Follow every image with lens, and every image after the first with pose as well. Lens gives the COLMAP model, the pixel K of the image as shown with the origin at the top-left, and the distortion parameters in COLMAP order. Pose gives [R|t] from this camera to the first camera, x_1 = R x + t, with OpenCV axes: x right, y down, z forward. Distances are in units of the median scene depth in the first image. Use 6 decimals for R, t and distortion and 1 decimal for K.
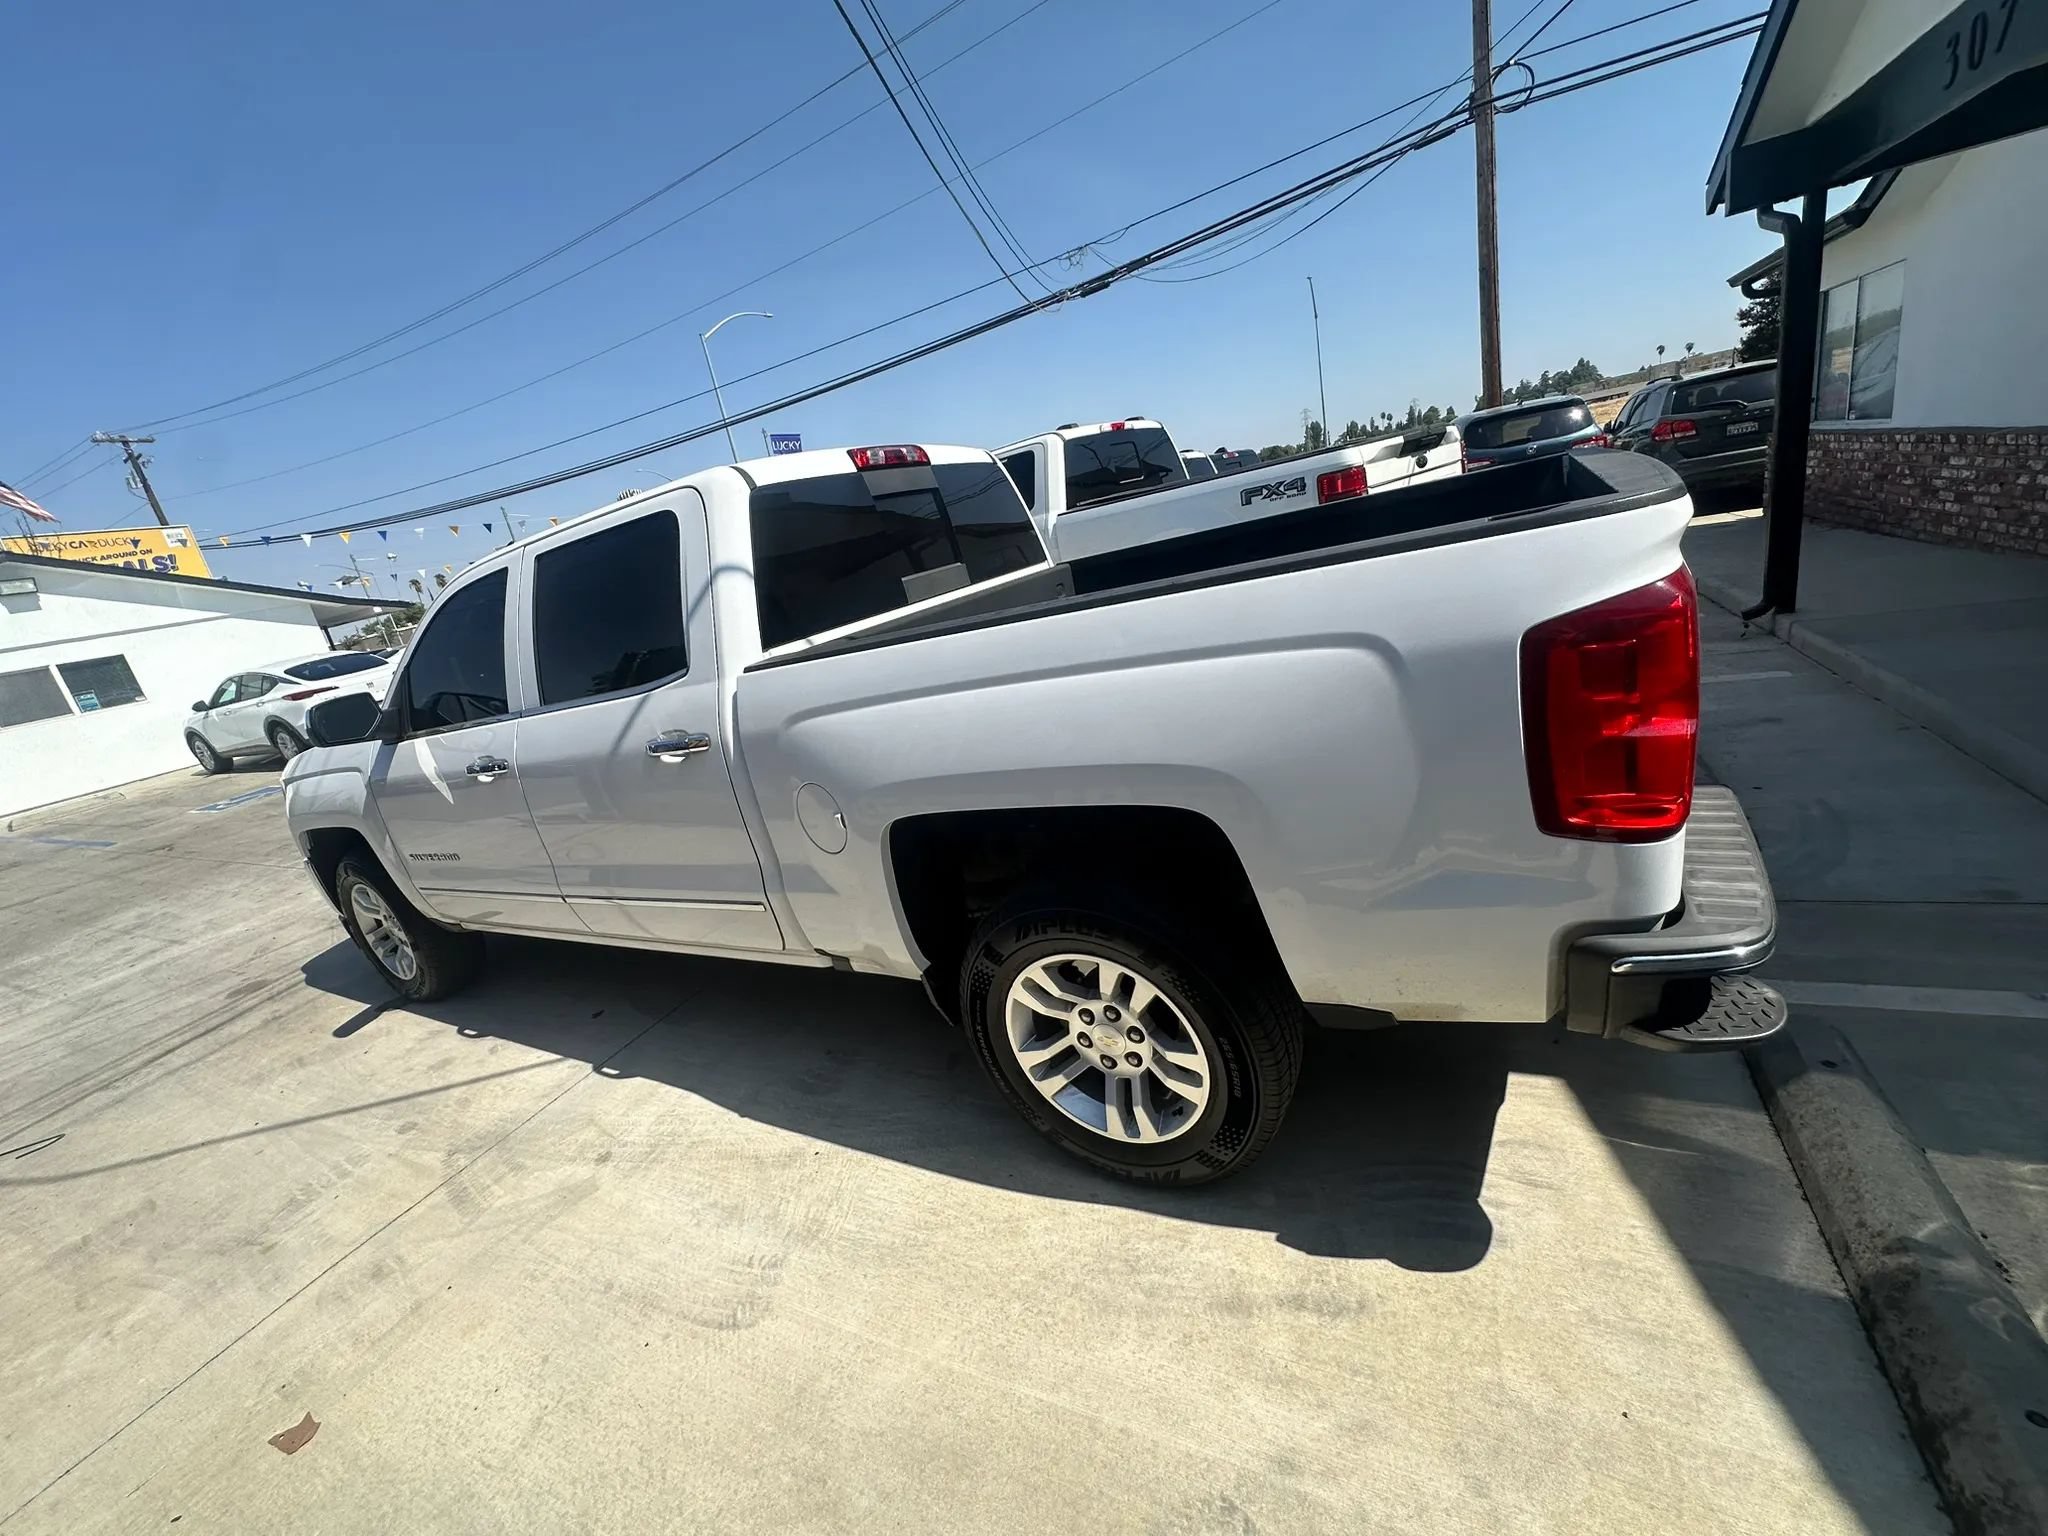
lens RADIAL K [[817.4, 0, 1021.7], [0, 817.4, 767.5], [0, 0, 1]] dist [-0.005606, 0.001013]
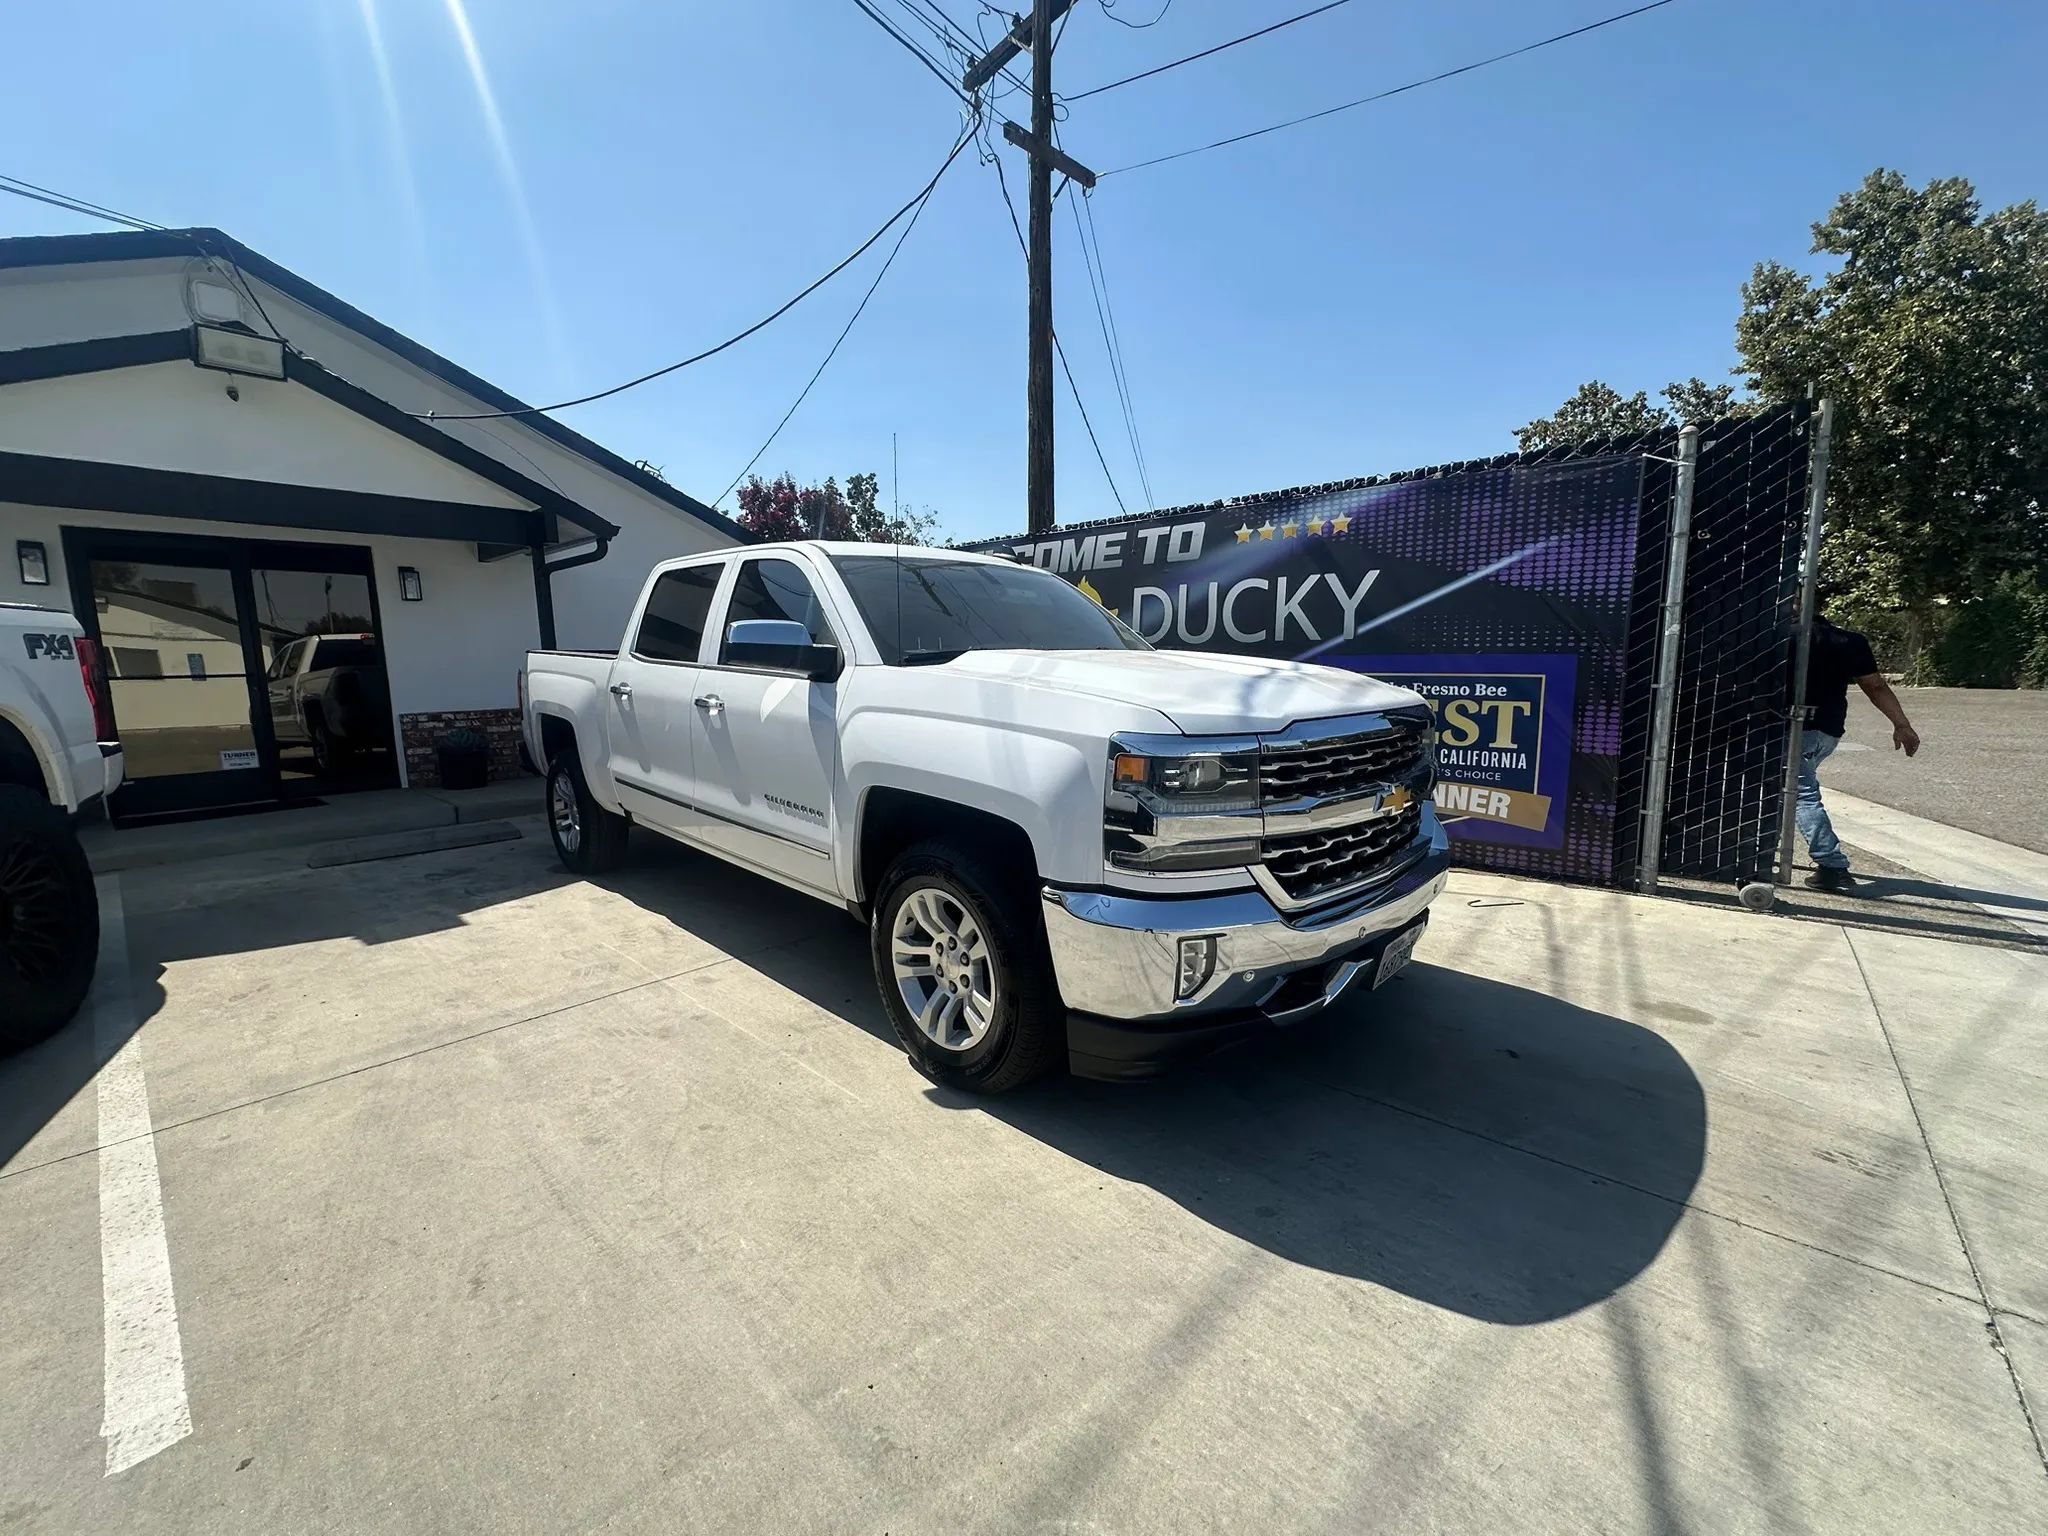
lens RADIAL K [[817.4, 0, 1022.1], [0, 817.4, 770.8], [0, 0, 1]] dist [-0.005606, 0.001013]
pose [[-0.942500, 0.176588, 0.283744, -1.082926], [0.274229, 0.893912, 0.354569, -0.462789], [-0.191030, 0.411992, -0.890938, 2.603991]]
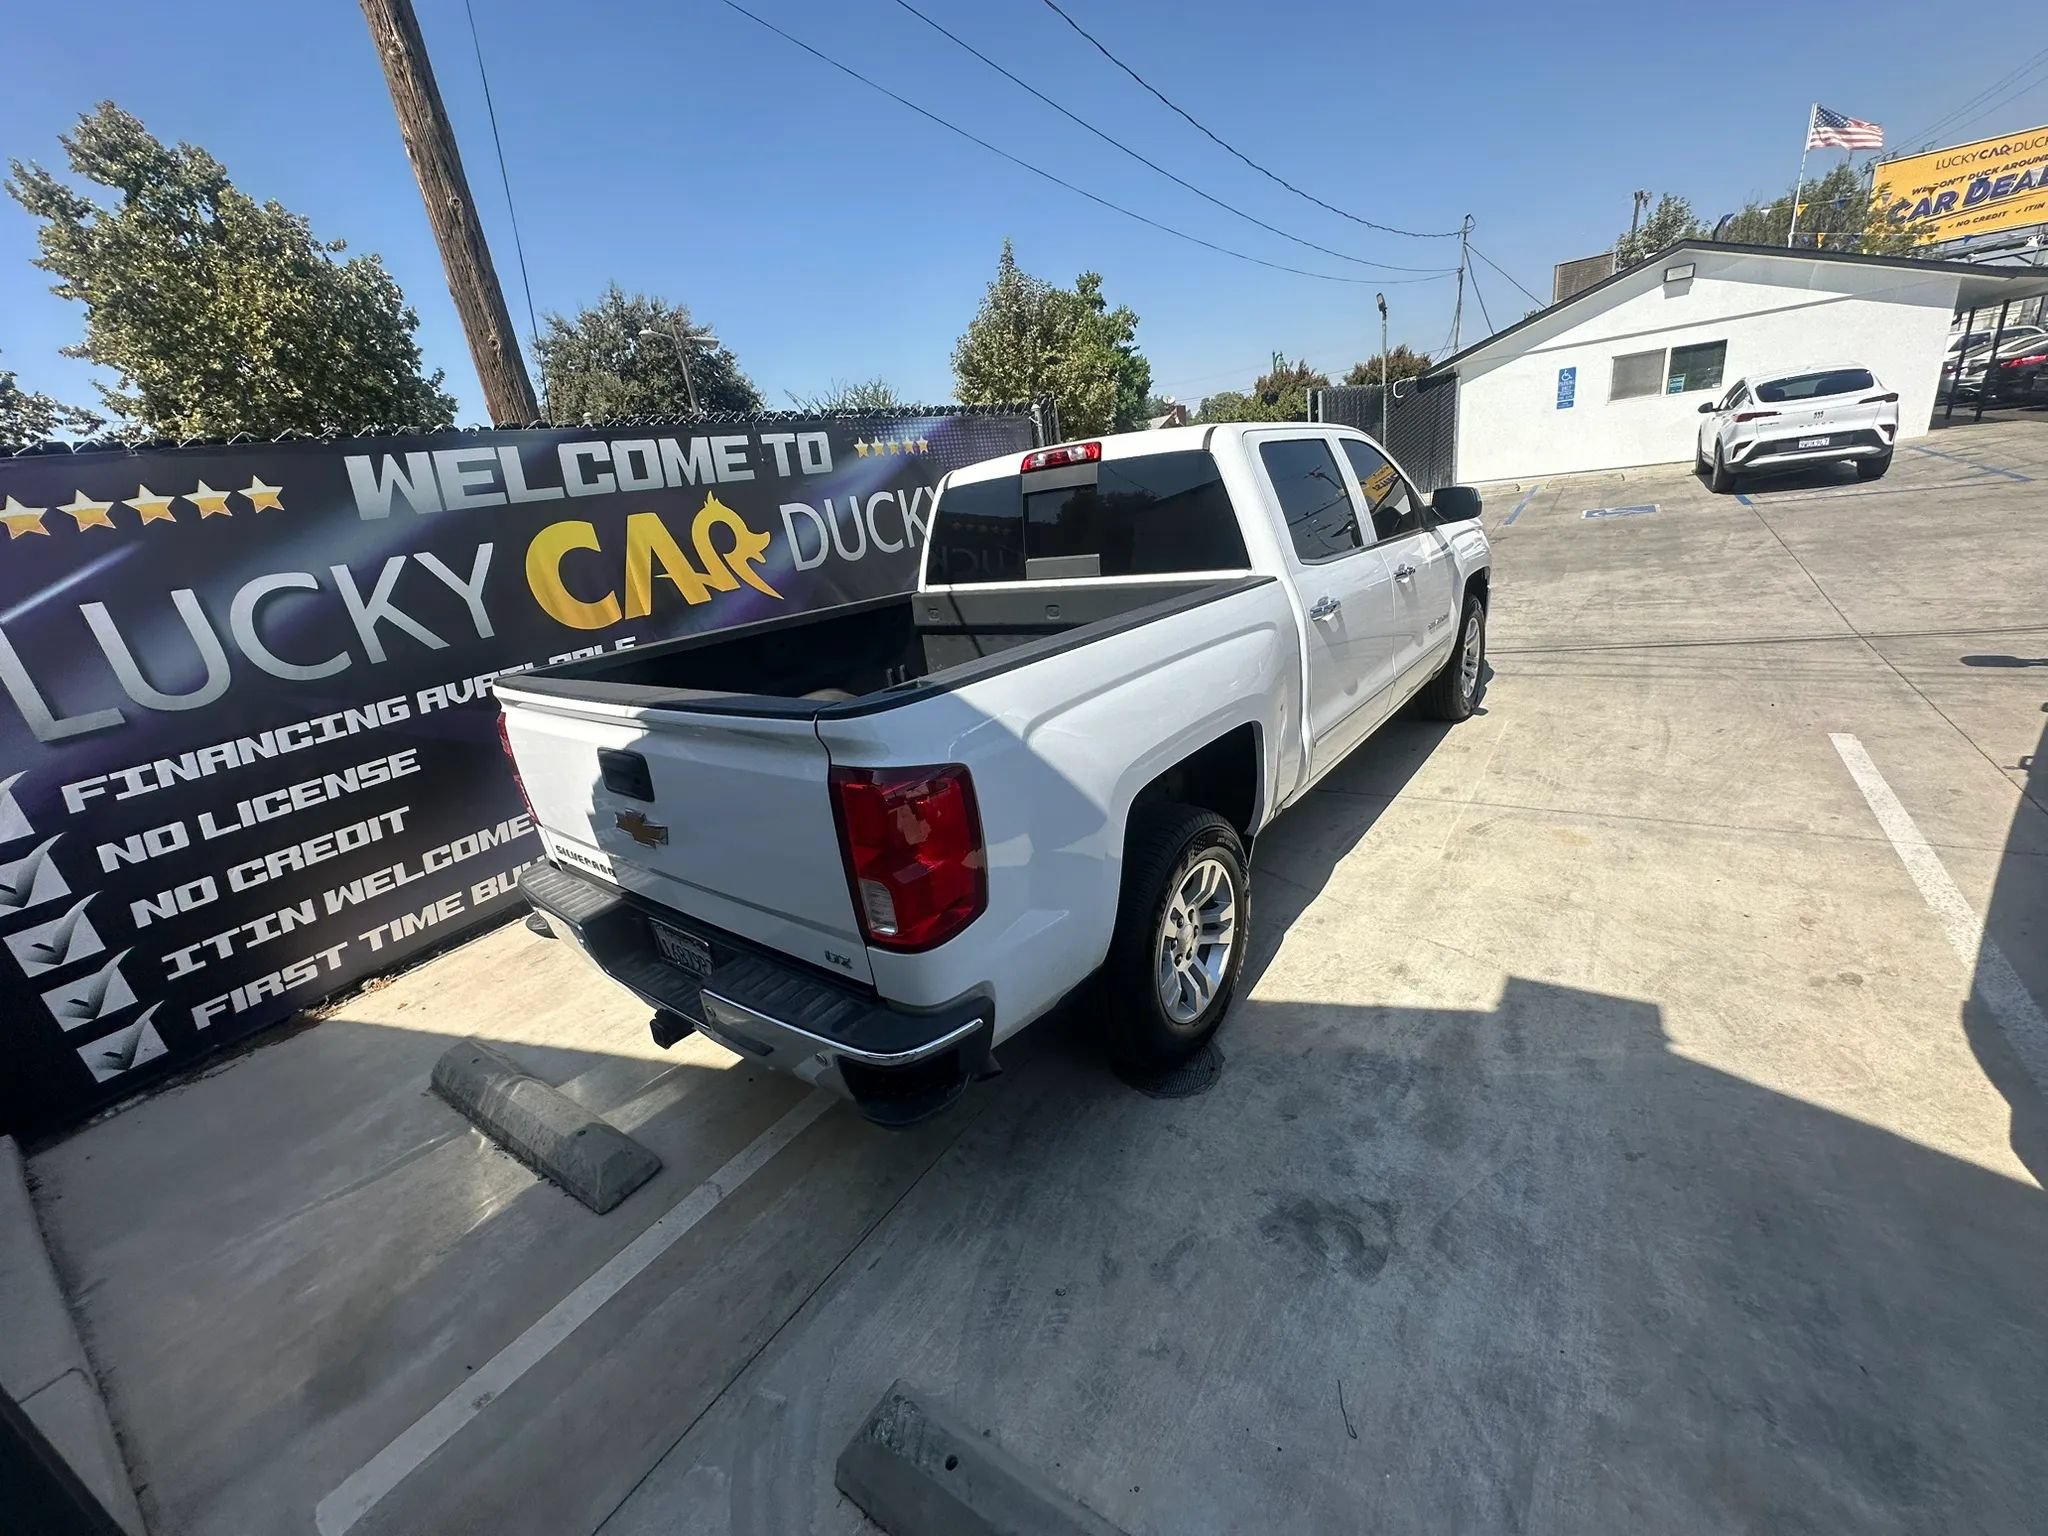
lens RADIAL K [[817.4, 0, 1021.1], [0, 817.4, 767.9], [0, 0, 1]] dist [-0.005606, 0.001013]
pose [[-0.116632, 0.525474, -0.842777, 1.072182], [-0.130054, 0.833181, 0.537489, -0.619183], [0.984623, 0.172294, -0.028835, 1.022601]]
